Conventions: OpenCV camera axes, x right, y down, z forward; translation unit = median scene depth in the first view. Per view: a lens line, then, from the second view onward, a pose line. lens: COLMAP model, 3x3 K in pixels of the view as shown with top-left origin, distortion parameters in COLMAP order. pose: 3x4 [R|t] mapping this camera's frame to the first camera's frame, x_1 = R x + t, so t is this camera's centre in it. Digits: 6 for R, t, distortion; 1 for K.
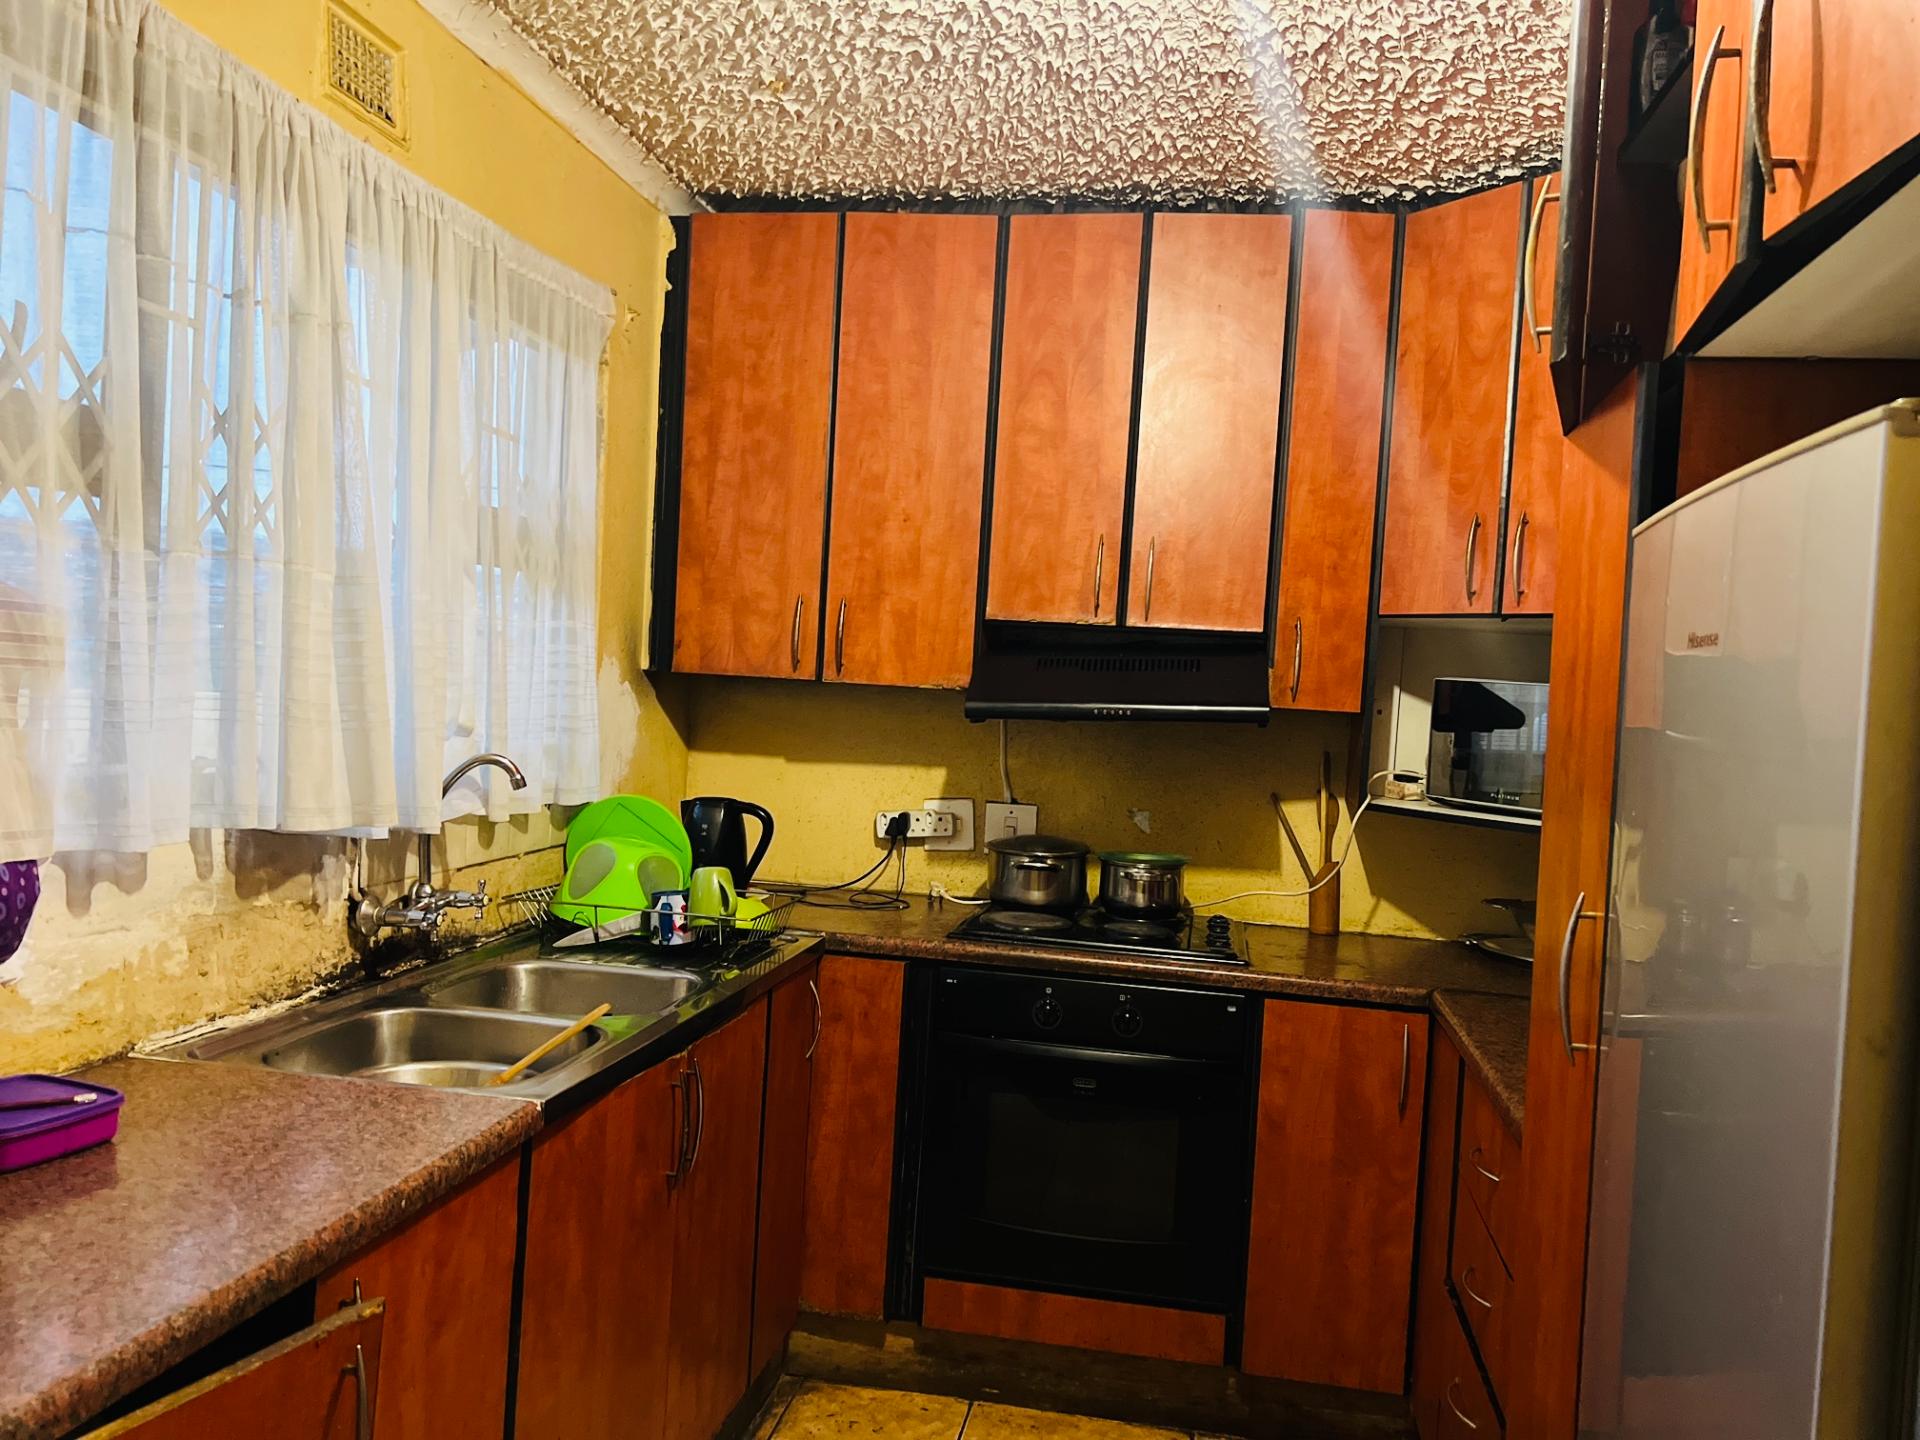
lens RADIAL K [[1401.2, 0, 962.1], [0, 1401.2, 710.6], [0, 0, 1]] dist [0.154015, -0.441868]
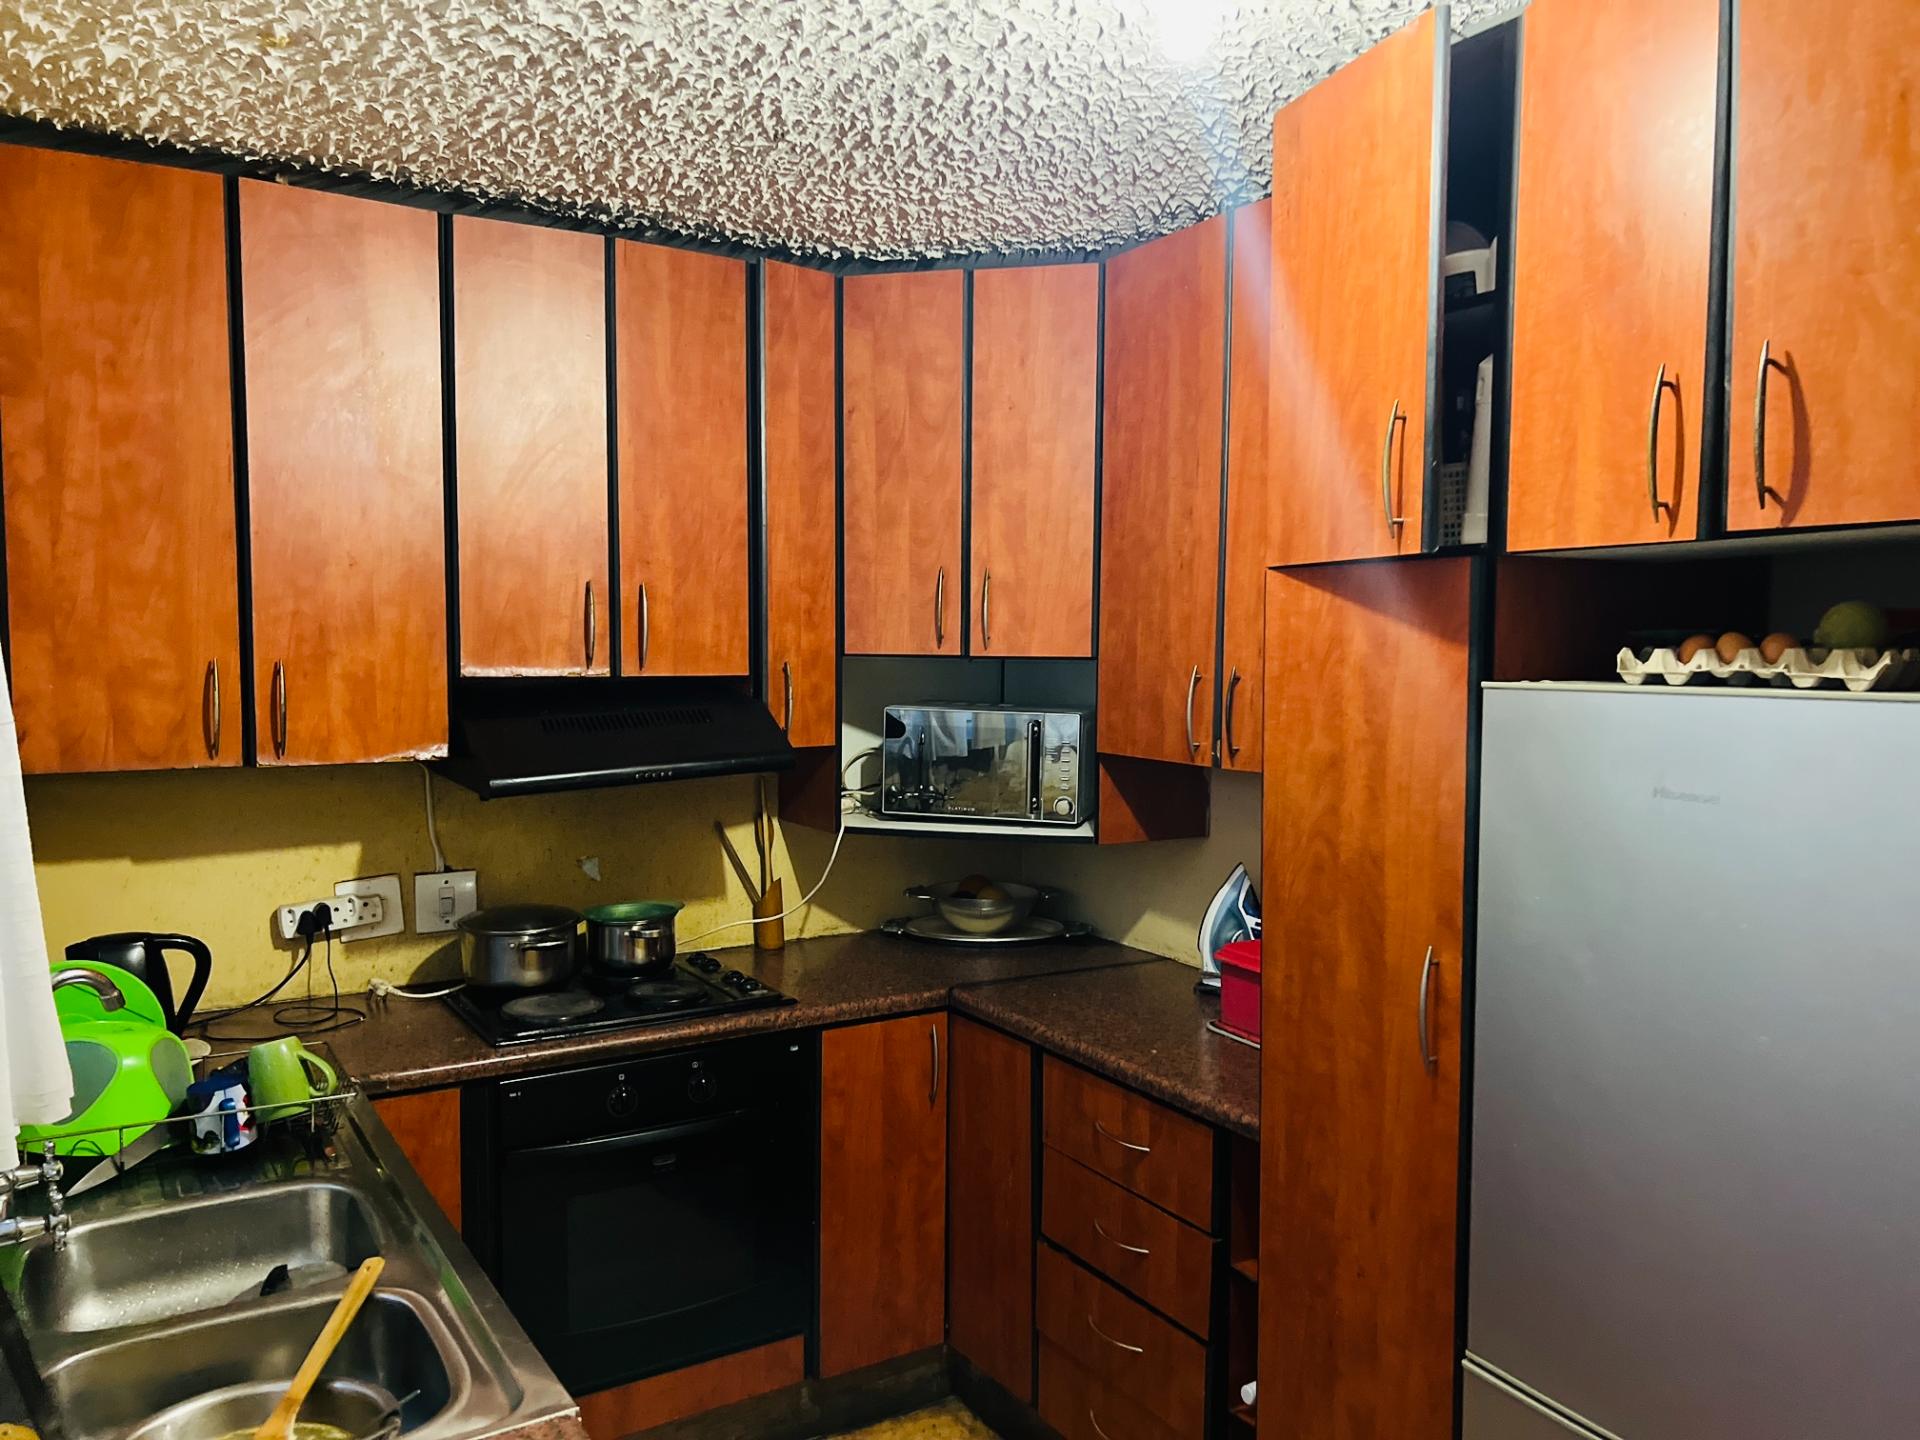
lens RADIAL K [[1411.3, 0, 957.4], [0, 1411.3, 726.9], [0, 0, 1]] dist [0.069129, -0.082831]
pose [[0.750636, -0.092765, 0.654172, -0.333342], [0.049026, 0.995185, 0.084867, -0.094359], [-0.658895, -0.031632, 0.751570, 0.125557]]
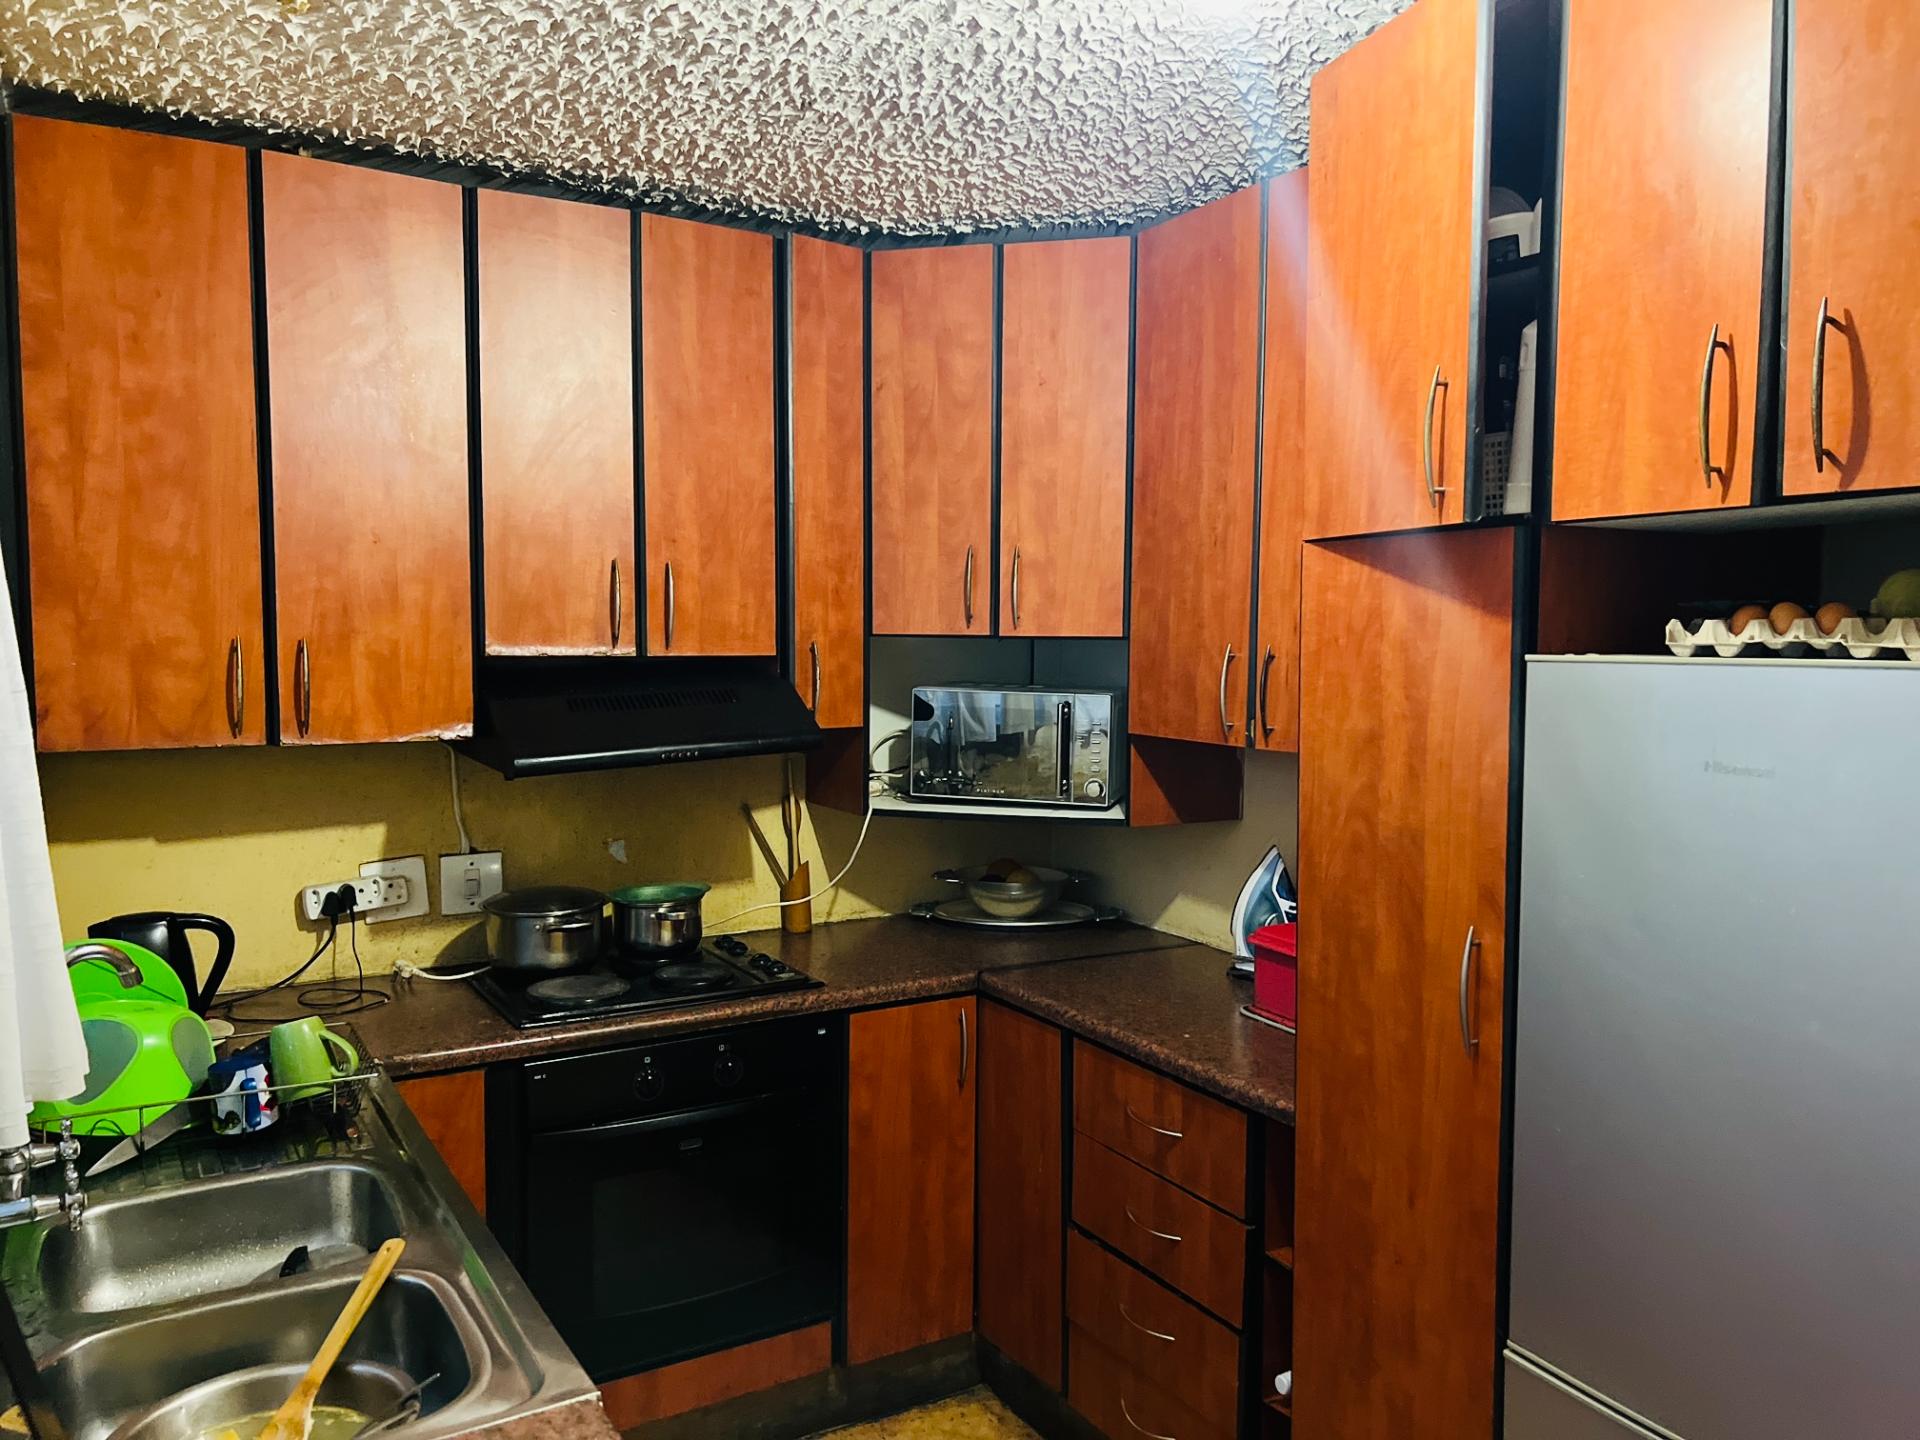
lens RADIAL K [[1413.5, 0, 969.0], [0, 1413.5, 718.9], [0, 0, 1]] dist [0.071323, -0.085777]
pose [[0.758598, -0.093873, 0.644761, -0.327172], [0.049531, 0.995012, 0.086592, -0.087829], [-0.649673, -0.033753, 0.759464, 0.133522]]
